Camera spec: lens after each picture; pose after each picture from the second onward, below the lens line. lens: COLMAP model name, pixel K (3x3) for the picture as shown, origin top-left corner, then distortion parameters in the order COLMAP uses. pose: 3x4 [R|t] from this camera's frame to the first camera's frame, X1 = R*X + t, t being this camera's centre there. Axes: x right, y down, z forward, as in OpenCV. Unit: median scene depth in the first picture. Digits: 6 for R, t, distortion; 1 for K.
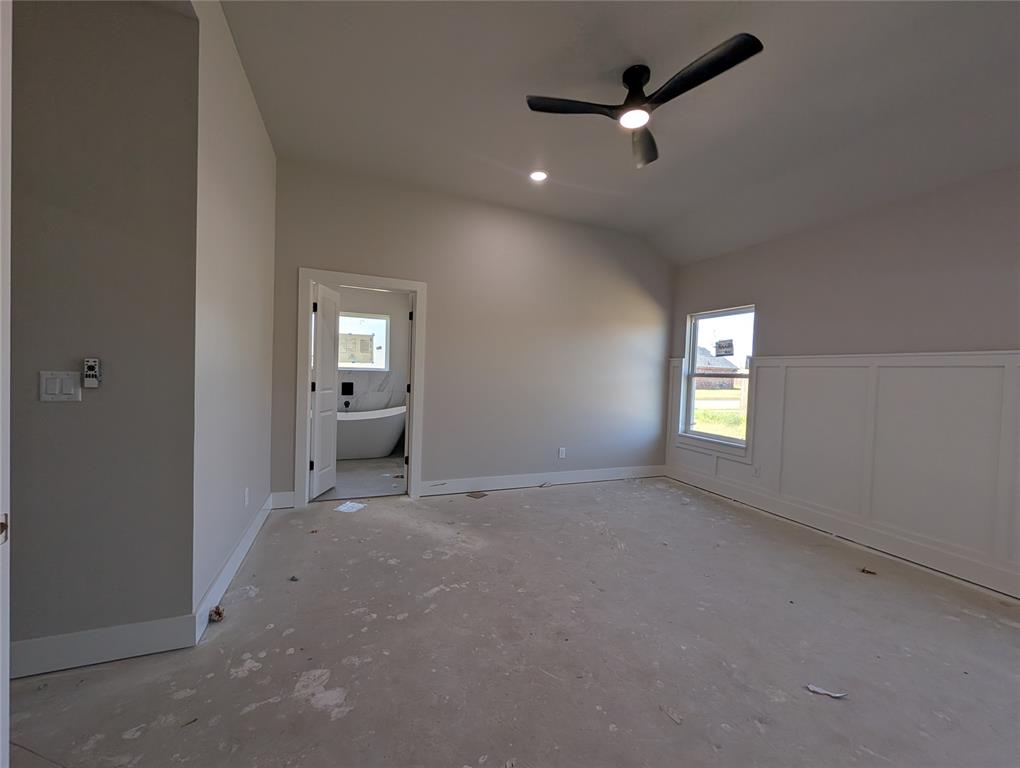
lens RADIAL K [[392.7, 0, 504.4], [0, 392.7, 379.4], [0, 0, 1]] dist [0.000409, -0.000065]
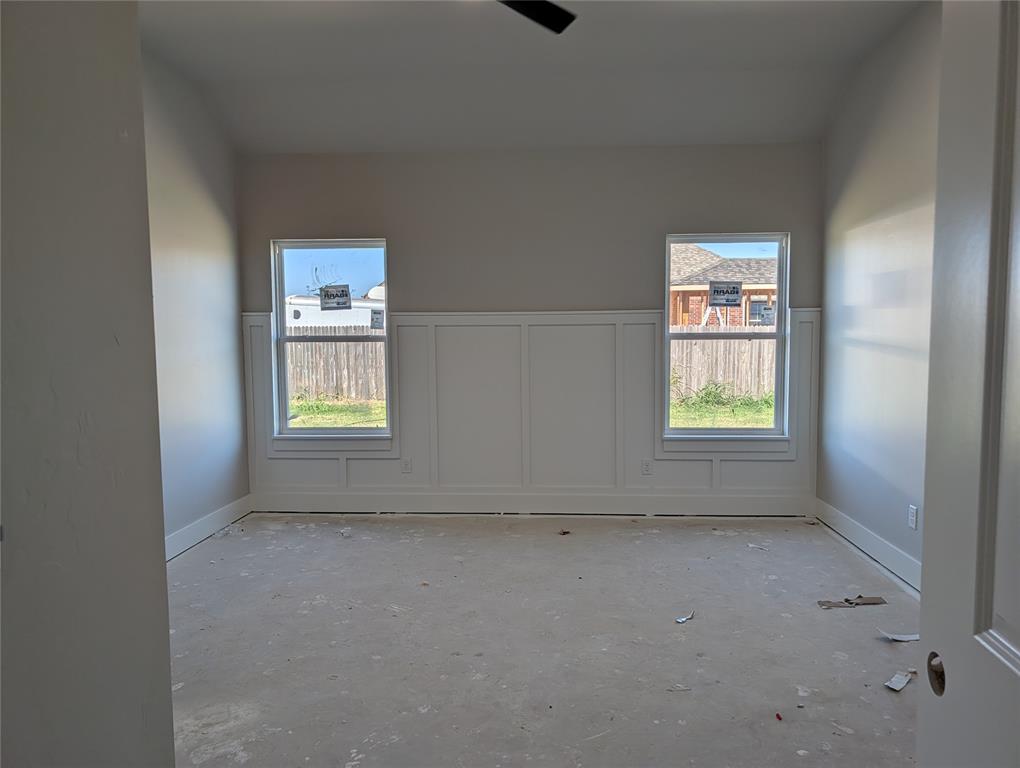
lens RADIAL K [[729.4, 0, 506.9], [0, 729.4, 389.4], [0, 0, 1]] dist [0.009164, -0.004199]
pose [[0.418496, -0.099328, 0.902771, -0.491500], [0.039519, 0.995052, 0.091161, -0.027941], [-0.907359, -0.002474, 0.420350, 0.235165]]
